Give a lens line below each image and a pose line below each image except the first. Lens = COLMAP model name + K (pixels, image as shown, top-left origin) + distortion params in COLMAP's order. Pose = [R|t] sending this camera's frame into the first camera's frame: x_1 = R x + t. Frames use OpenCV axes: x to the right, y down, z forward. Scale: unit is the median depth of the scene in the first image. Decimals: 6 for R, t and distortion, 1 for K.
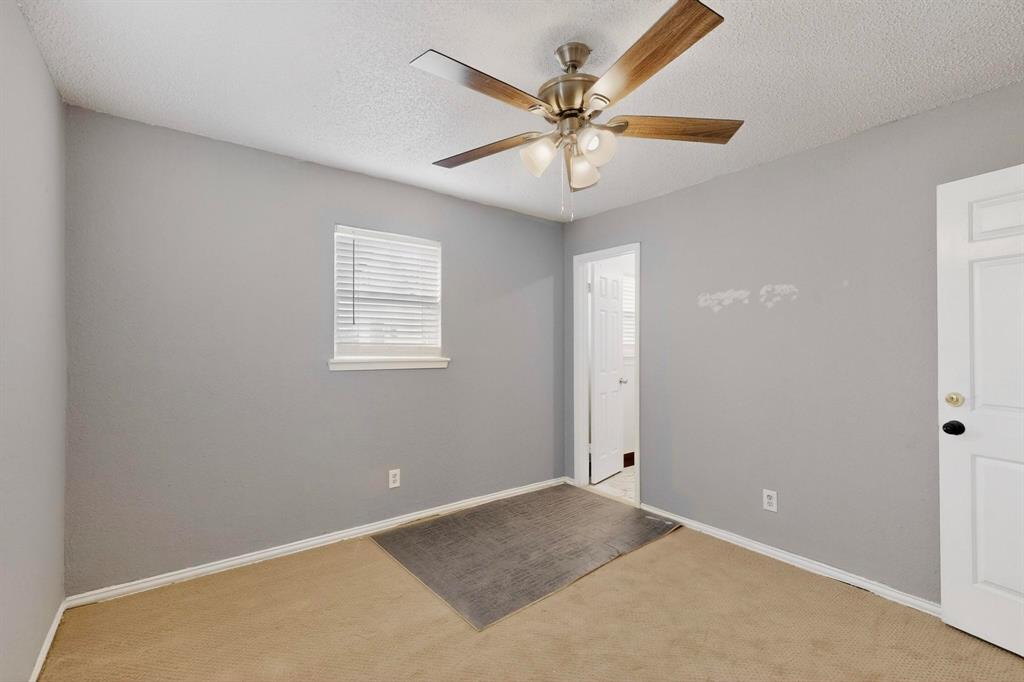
lens RADIAL K [[440.8, 0, 511.8], [0, 440.8, 342.5], [0, 0, 1]] dist [-0.002760, 0.000039]
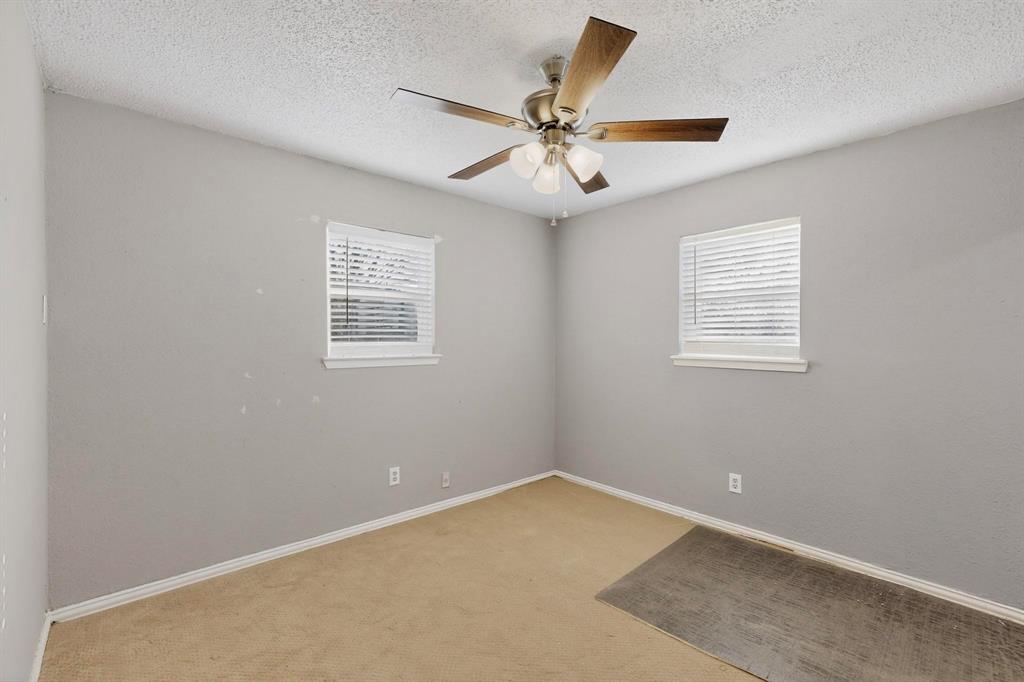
lens RADIAL K [[440.8, 0, 513.7], [0, 440.8, 342.3], [0, 0, 1]] dist [-0.002760, 0.000039]
pose [[0.081789, 0.000144, -0.996650, 0.704378], [-0.001672, 0.999999, 0.000007, 0.004476], [0.996648, 0.001666, 0.081789, 0.482266]]
